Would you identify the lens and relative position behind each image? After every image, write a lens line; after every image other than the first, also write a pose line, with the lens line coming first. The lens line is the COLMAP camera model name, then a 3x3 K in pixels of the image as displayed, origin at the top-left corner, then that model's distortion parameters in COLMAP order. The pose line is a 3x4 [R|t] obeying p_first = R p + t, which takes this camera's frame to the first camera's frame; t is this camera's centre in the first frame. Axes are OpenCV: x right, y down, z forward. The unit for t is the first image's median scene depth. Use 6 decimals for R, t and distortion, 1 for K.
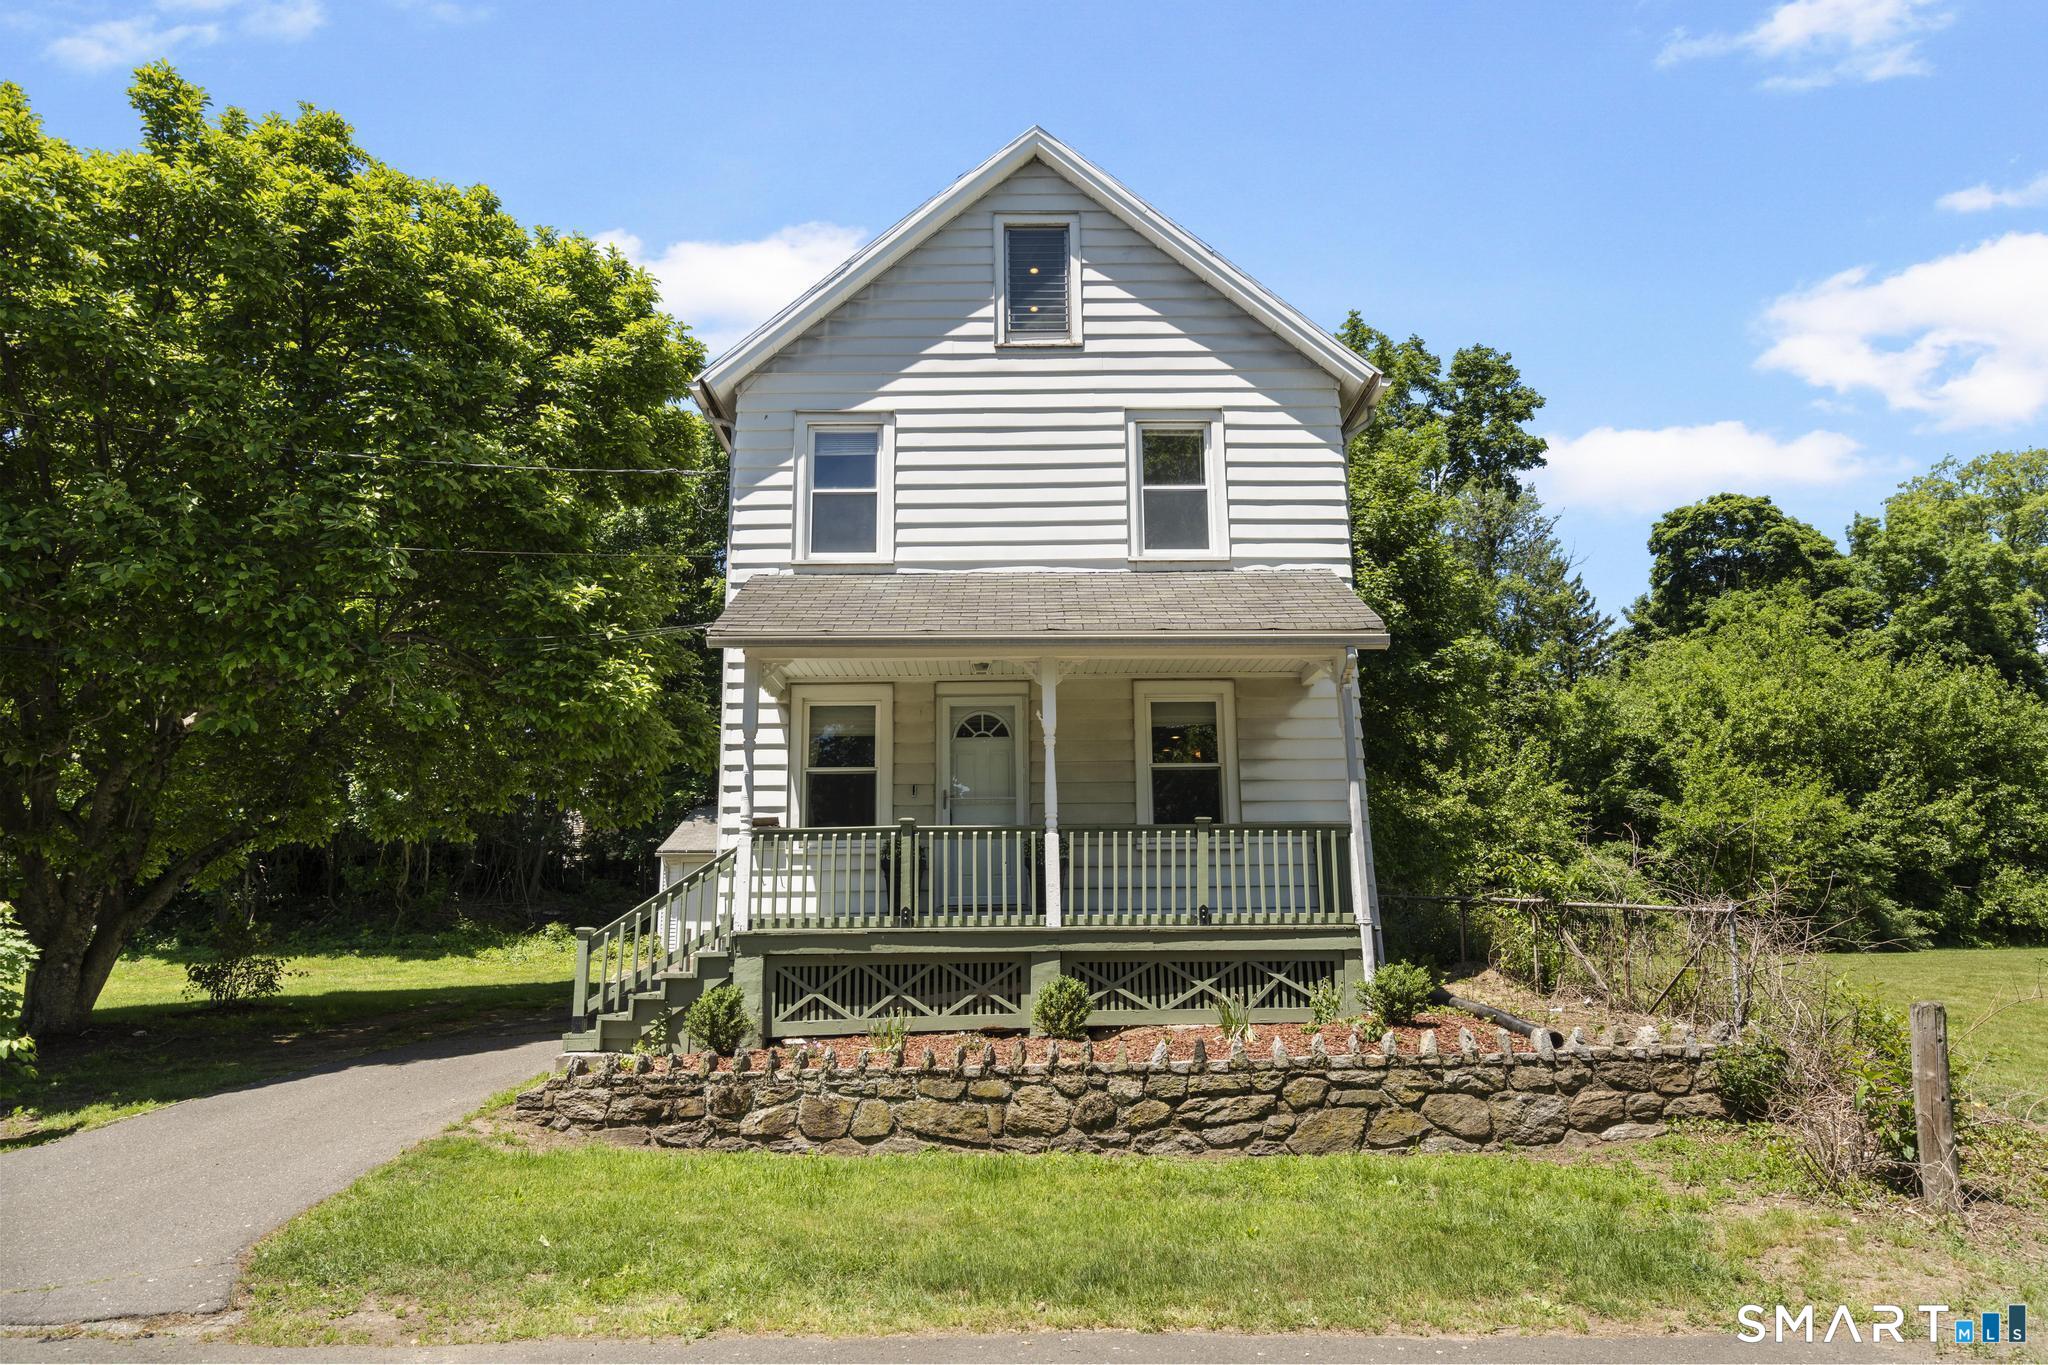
lens RADIAL K [[1309.9, 0, 1024.0], [0, 1309.9, 682.5], [0, 0, 1]] dist [0.004036, 0.002651]
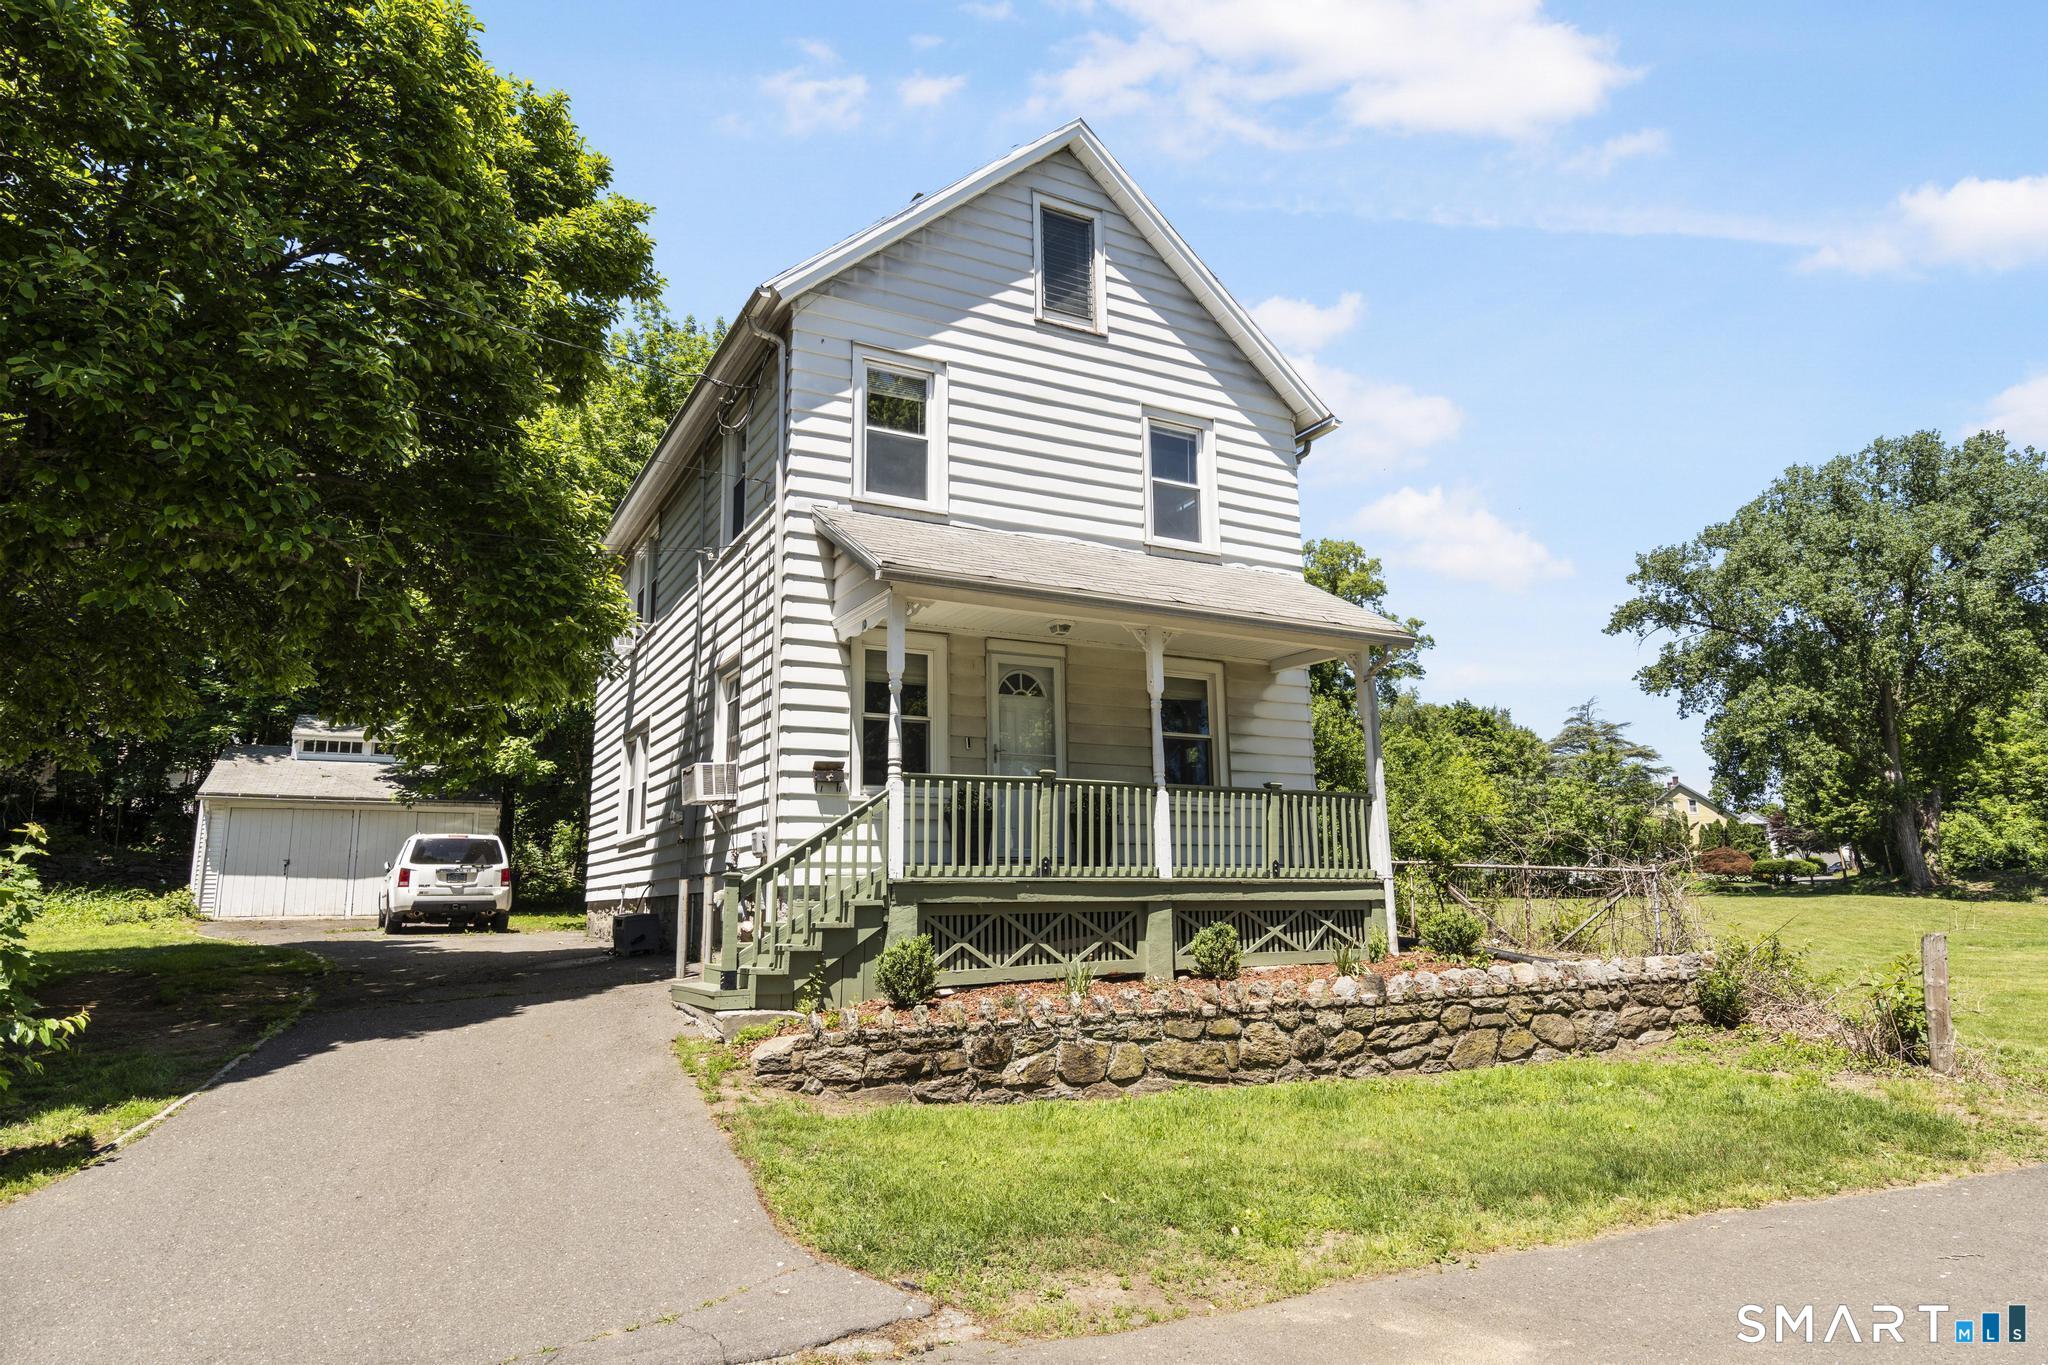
lens RADIAL K [[1220.0, 0, 1024.0], [0, 1220.0, 682.5], [0, 0, 1]] dist [0.003374, 0.000368]
pose [[0.886952, 0.084340, 0.454096, -0.550693], [-0.091650, 0.995774, -0.005933, 0.043800], [-0.452677, -0.036356, 0.890933, 0.168871]]
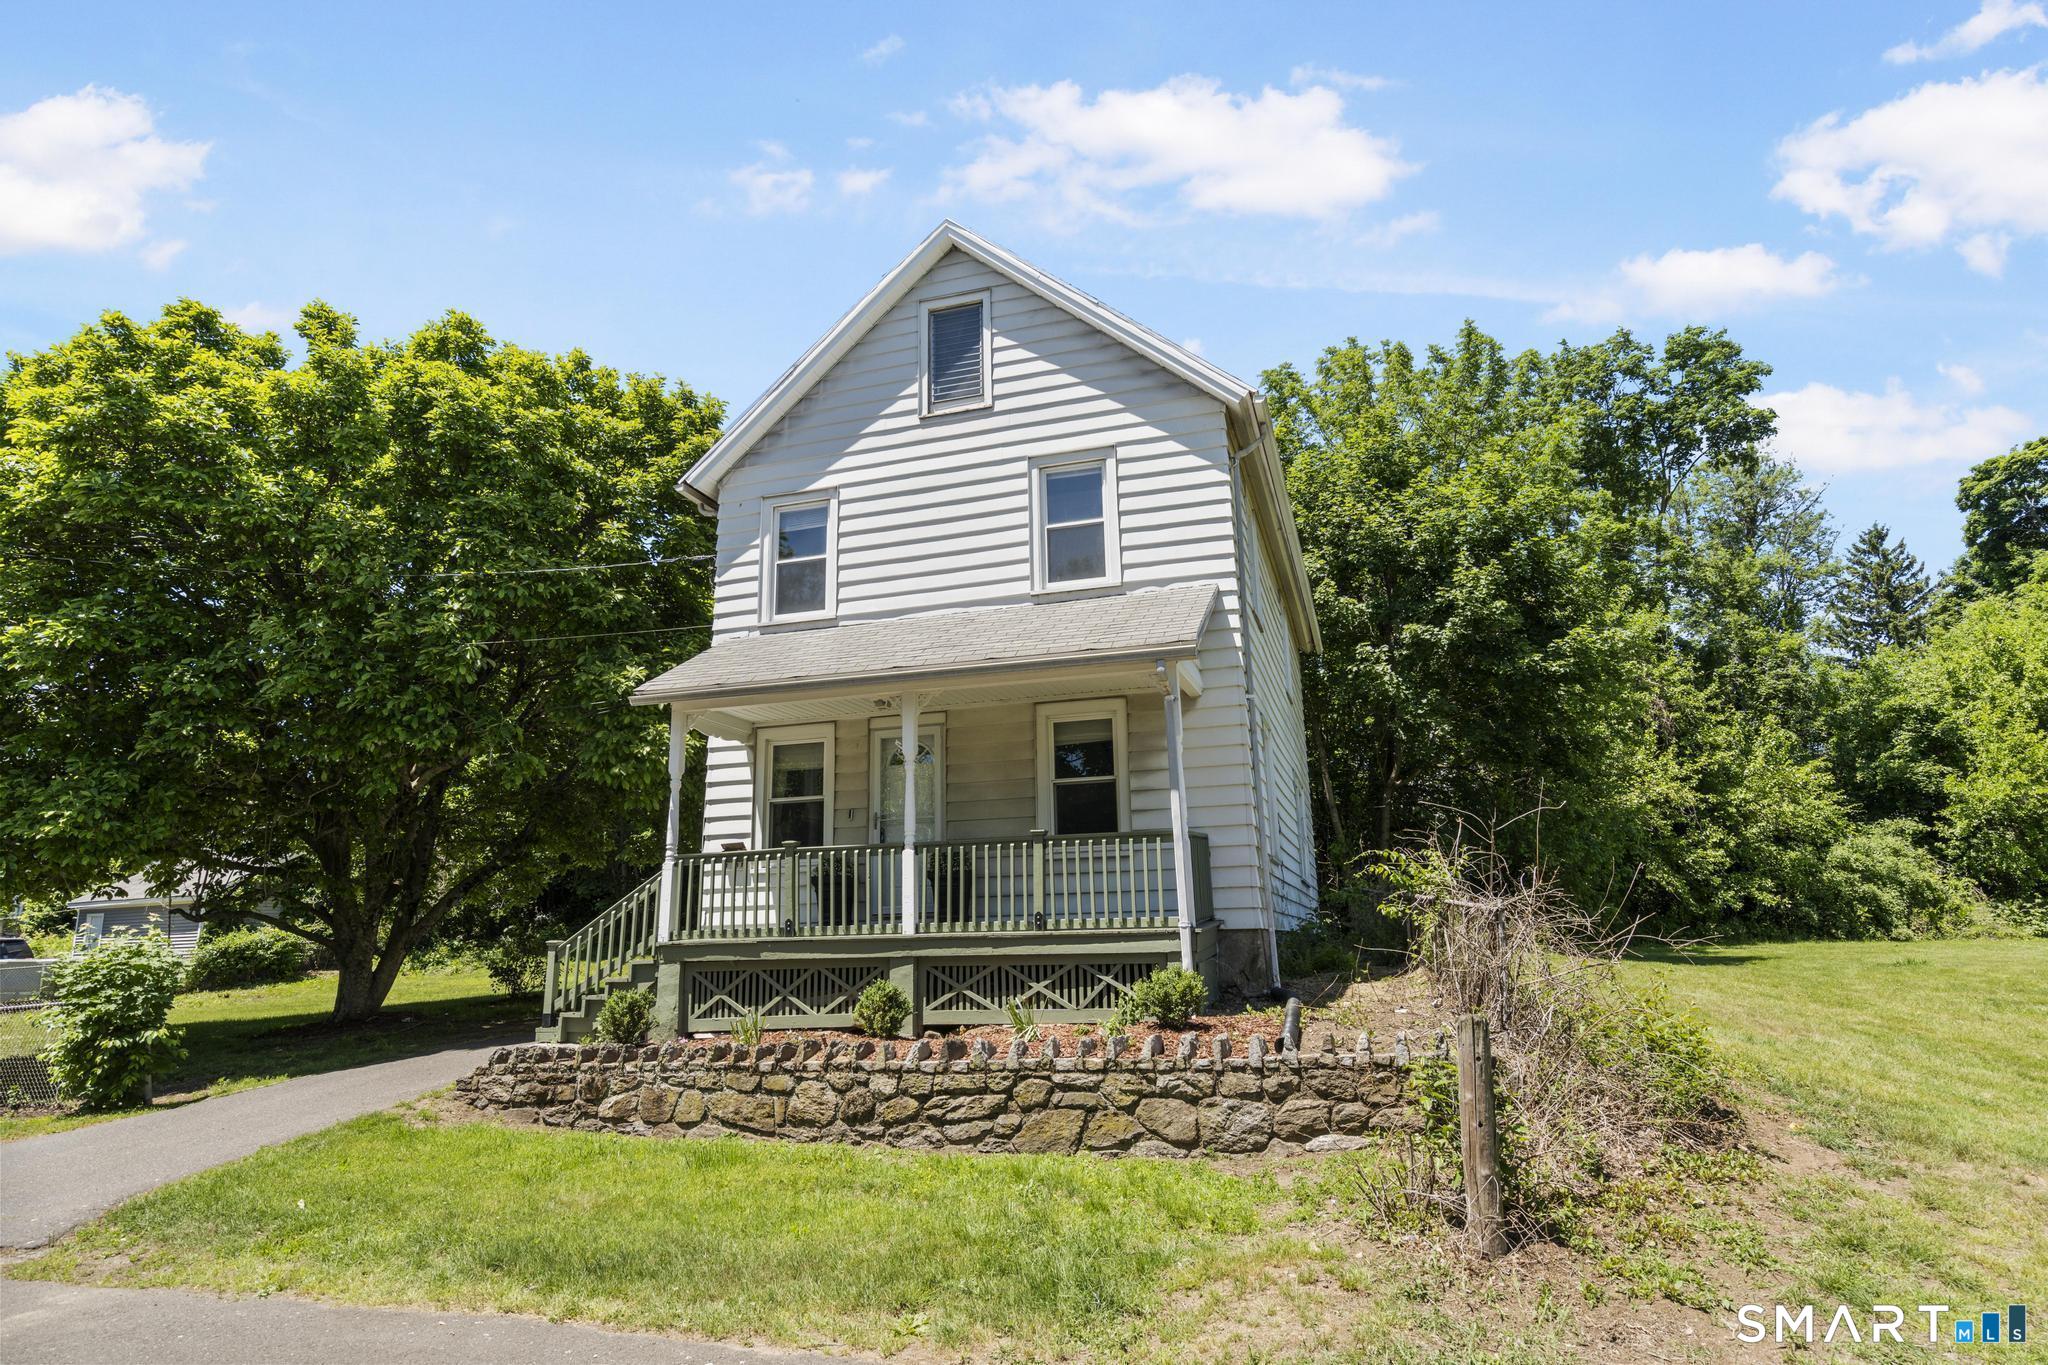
lens RADIAL K [[1144.1, 0, 1028.1], [0, 1144.1, 681.7], [0, 0, 1]] dist [0.004472, 0.000131]
pose [[0.954469, -0.078487, -0.287798, 0.417222], [0.072587, 0.996876, -0.031133, 0.010772], [0.289343, 0.008825, 0.957185, 0.099967]]
